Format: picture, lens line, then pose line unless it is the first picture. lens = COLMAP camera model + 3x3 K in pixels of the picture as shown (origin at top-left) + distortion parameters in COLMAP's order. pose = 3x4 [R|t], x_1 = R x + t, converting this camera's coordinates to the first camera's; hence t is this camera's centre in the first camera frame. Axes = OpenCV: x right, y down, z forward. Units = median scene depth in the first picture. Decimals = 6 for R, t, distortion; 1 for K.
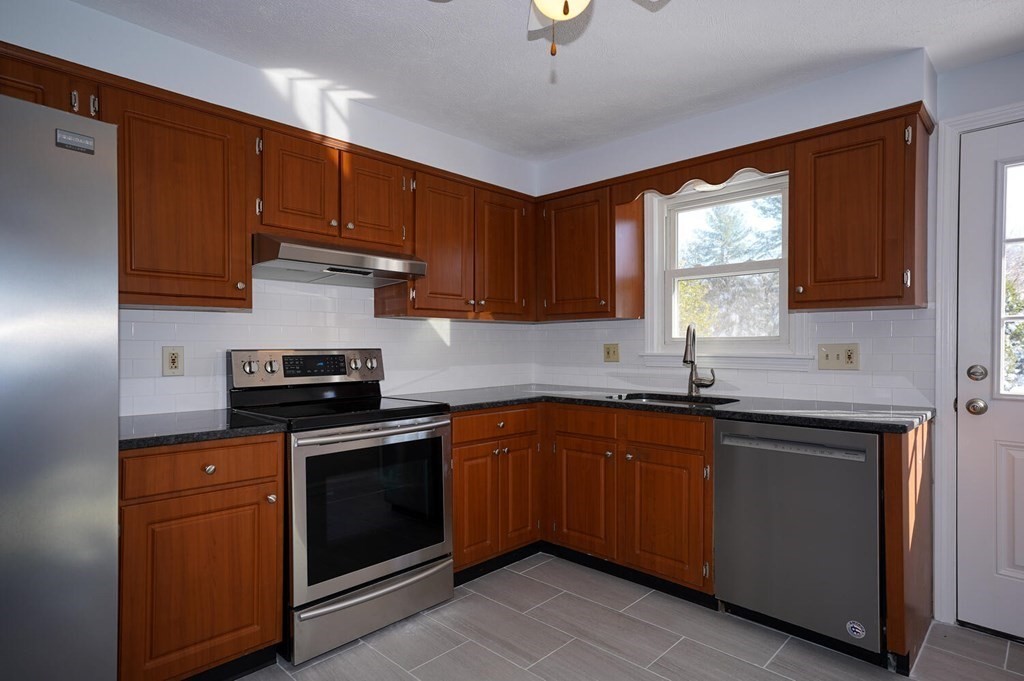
lens RADIAL K [[558.0, 0, 512.1], [0, 558.0, 350.5], [0, 0, 1]] dist [0.004842, 0.001870]
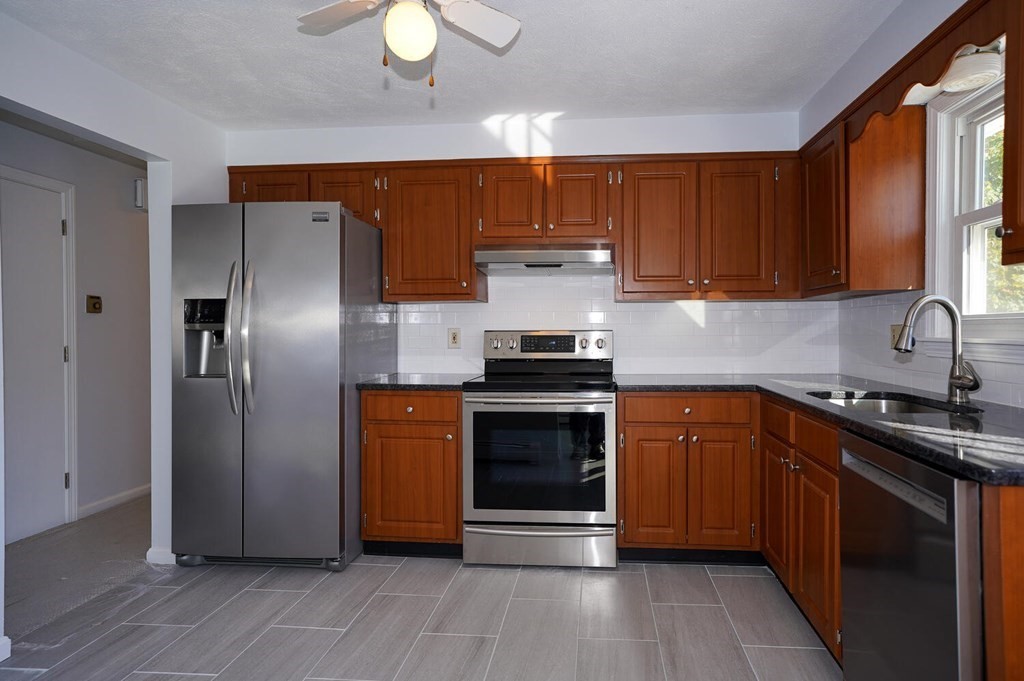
lens RADIAL K [[550.8, 0, 514.4], [0, 550.8, 335.5], [0, 0, 1]] dist [-0.002829, 0.000522]
pose [[0.632376, 0.010132, -0.774596, 0.572491], [-0.005795, 0.999948, 0.008349, -0.001089], [0.774640, -0.000791, 0.632402, 0.199755]]
